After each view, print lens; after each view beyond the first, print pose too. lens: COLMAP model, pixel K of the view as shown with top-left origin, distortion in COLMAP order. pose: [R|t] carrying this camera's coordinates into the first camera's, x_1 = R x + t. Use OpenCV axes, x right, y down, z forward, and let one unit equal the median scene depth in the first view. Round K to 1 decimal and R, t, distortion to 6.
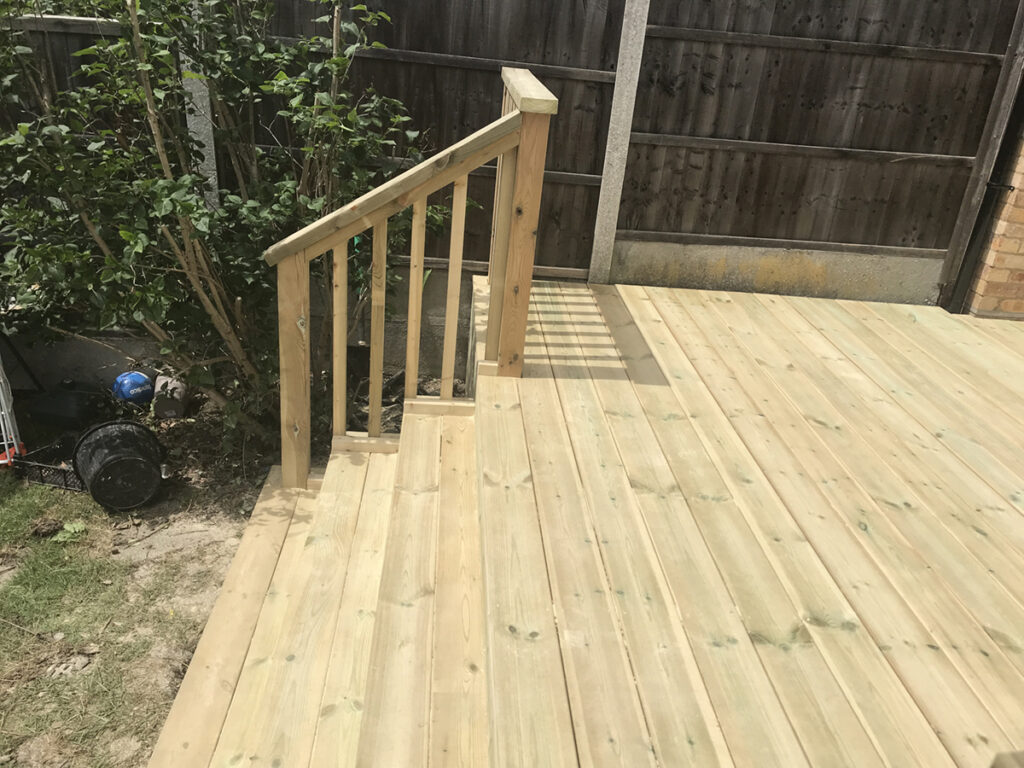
lens RADIAL K [[834.0, 0, 512.0], [0, 834.0, 384.0], [0, 0, 1]] dist [0.018257, -0.001786]
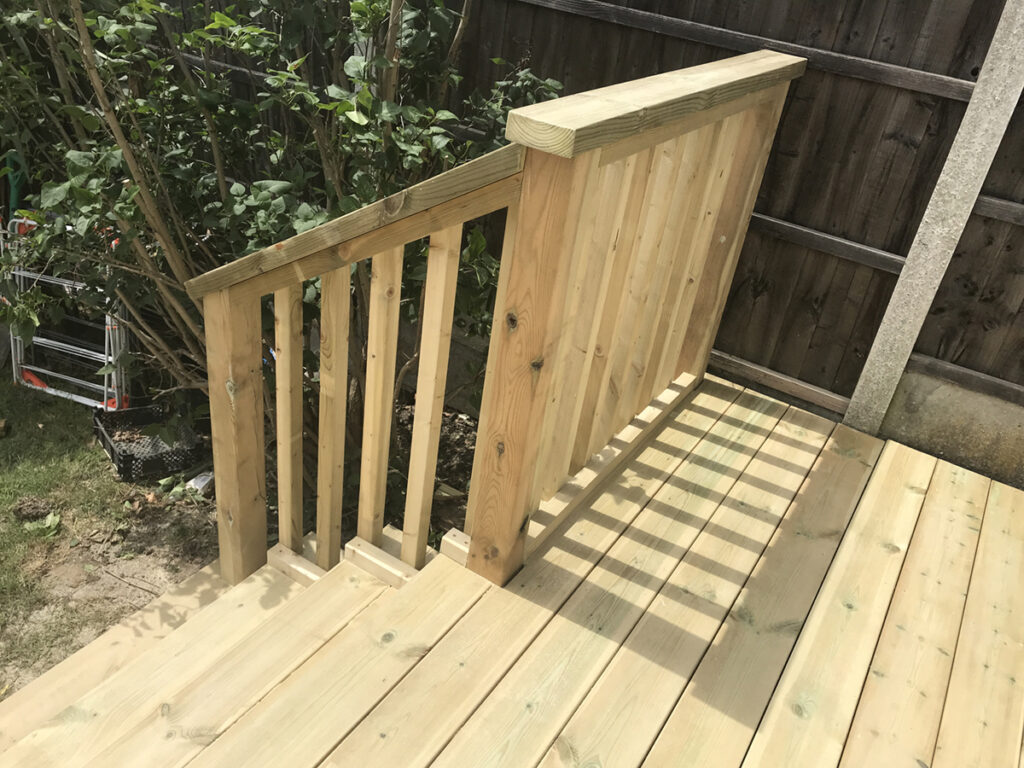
lens RADIAL K [[836.8, 0, 519.8], [0, 836.8, 370.0], [0, 0, 1]] dist [0.015499, 0.001998]
pose [[0.817590, 0.303197, -0.489508, 0.194651], [-0.287567, 0.951530, 0.109068, -0.163892], [0.498851, 0.051594, 0.865151, 0.376422]]
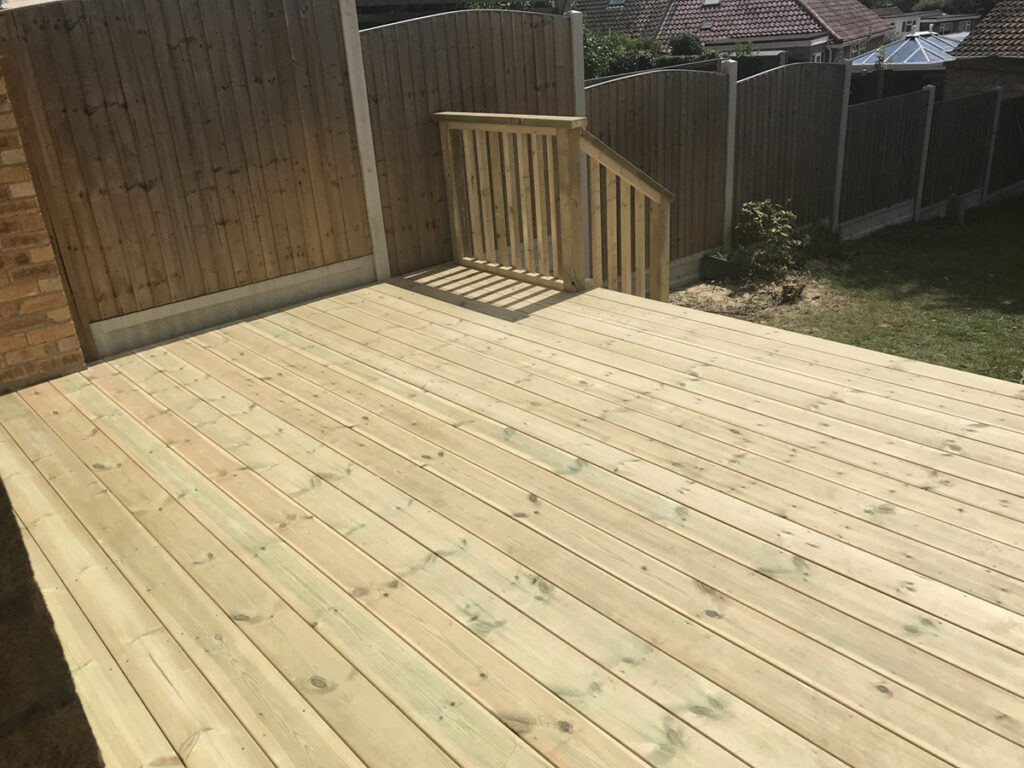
lens RADIAL K [[834.0, 0, 512.0], [0, 834.0, 384.0], [0, 0, 1]] dist [0.018257, -0.001786]
pose [[-0.794443, 0.204833, -0.571755, 0.840137], [-0.248978, 0.748828, 0.614220, -0.360052], [0.553958, 0.630317, -0.543903, 0.855886]]
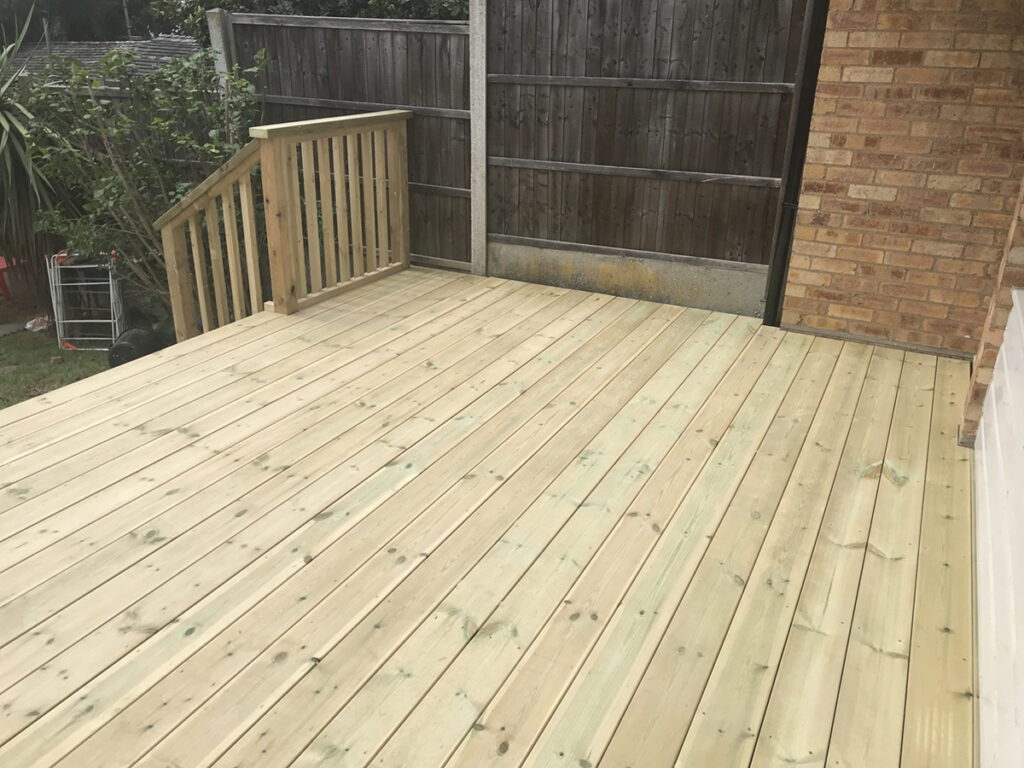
lens RADIAL K [[834.0, 0, 512.0], [0, 834.0, 384.0], [0, 0, 1]] dist [0.018257, -0.001786]
pose [[0.863359, 0.124691, -0.488942, 0.826349], [-0.151117, 0.988405, -0.014773, 0.056156], [0.481431, 0.086642, 0.872191, -0.069704]]
